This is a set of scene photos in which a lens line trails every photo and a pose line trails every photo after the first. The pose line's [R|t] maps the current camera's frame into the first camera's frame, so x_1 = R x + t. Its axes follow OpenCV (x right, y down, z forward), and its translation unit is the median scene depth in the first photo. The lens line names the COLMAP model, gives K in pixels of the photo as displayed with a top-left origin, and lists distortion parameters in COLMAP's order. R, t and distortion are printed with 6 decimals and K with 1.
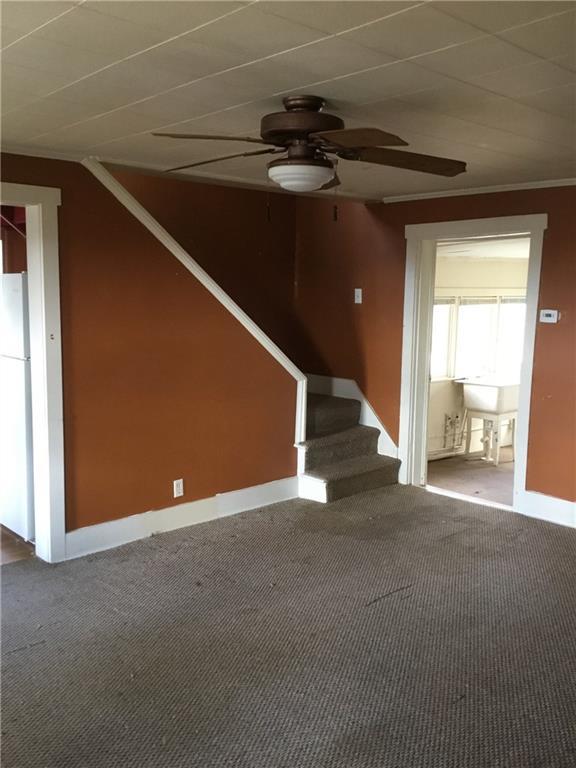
lens RADIAL K [[696.6, 0, 288.0], [0, 696.6, 384.4], [0, 0, 1]] dist [0.062917, -0.068731]
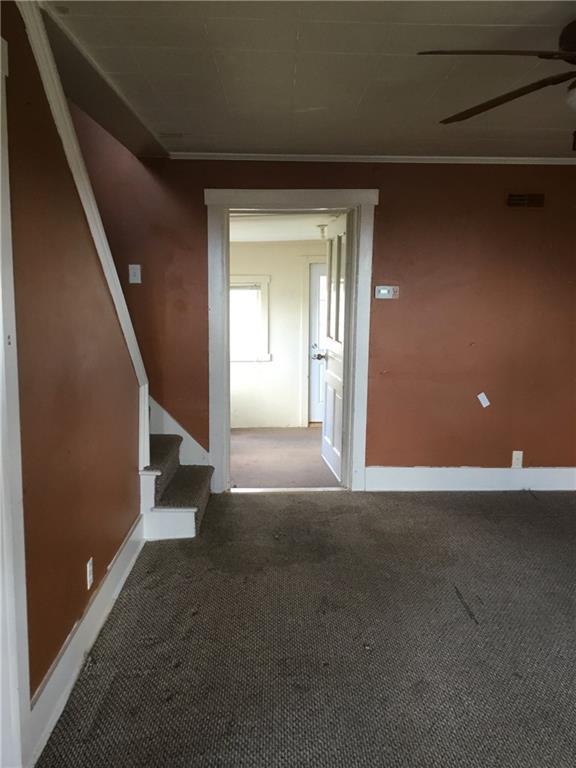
lens RADIAL K [[696.6, 0, 288.4], [0, 696.6, 383.3], [0, 0, 1]] dist [0.062917, -0.068731]
pose [[0.662004, -0.113316, 0.740885, -0.434954], [0.105830, 0.992733, 0.057272, -0.034482], [-0.741991, 0.040494, 0.669186, 0.387061]]
